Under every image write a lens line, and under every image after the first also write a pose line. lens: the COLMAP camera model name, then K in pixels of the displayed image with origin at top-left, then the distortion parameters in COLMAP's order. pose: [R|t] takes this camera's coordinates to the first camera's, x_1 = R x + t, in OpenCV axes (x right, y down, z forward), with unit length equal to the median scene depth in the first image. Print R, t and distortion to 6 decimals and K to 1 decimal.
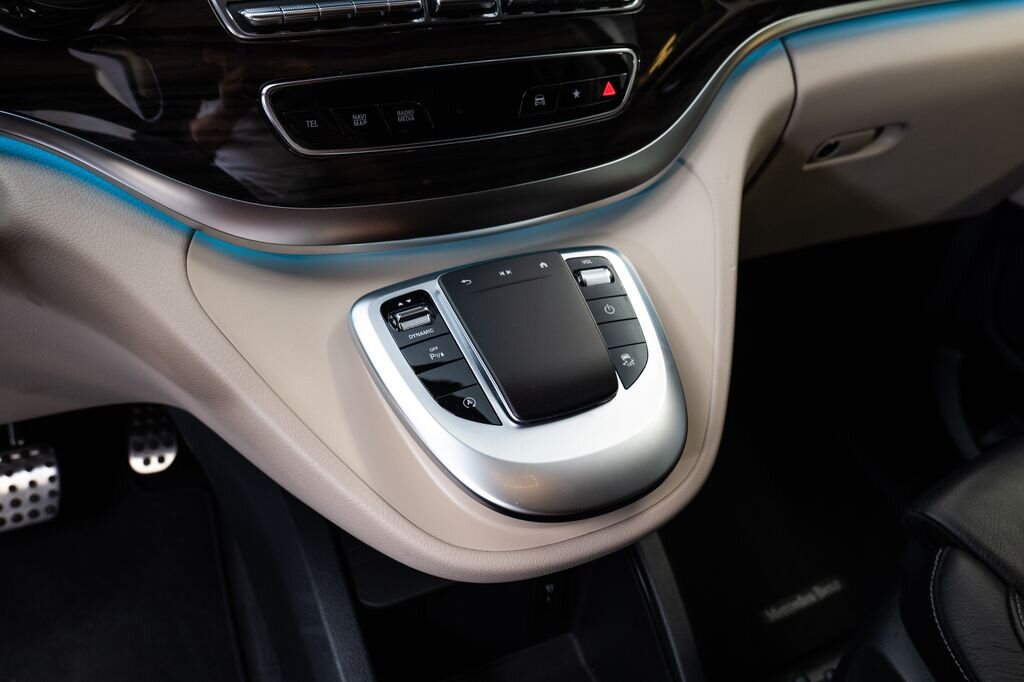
lens RADIAL K [[810.5, 0, 519.8], [0, 810.5, 338.3], [0, 0, 1]] dist [0.002333, 0.001594]
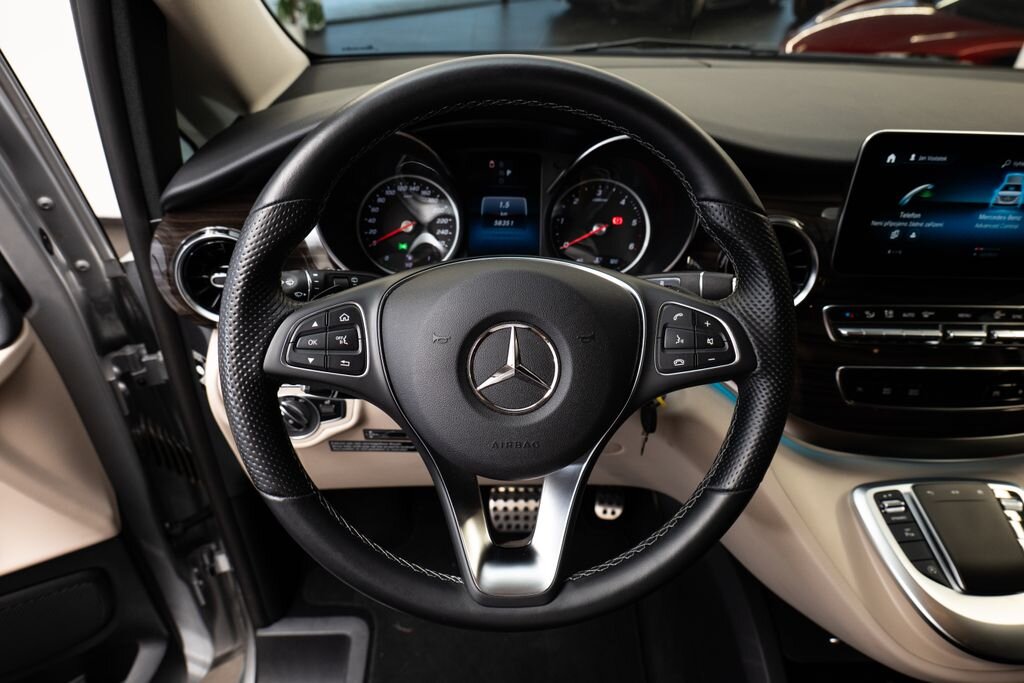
lens RADIAL K [[642.1, 0, 510.0], [0, 642.1, 346.1], [0, 0, 1]] dist [-0.004455, -0.001292]
pose [[0.918852, 0.186647, -0.347670, -0.466644], [-0.220692, 0.973455, -0.060664, -0.094520], [0.327118, 0.132469, 0.935653, -0.571741]]
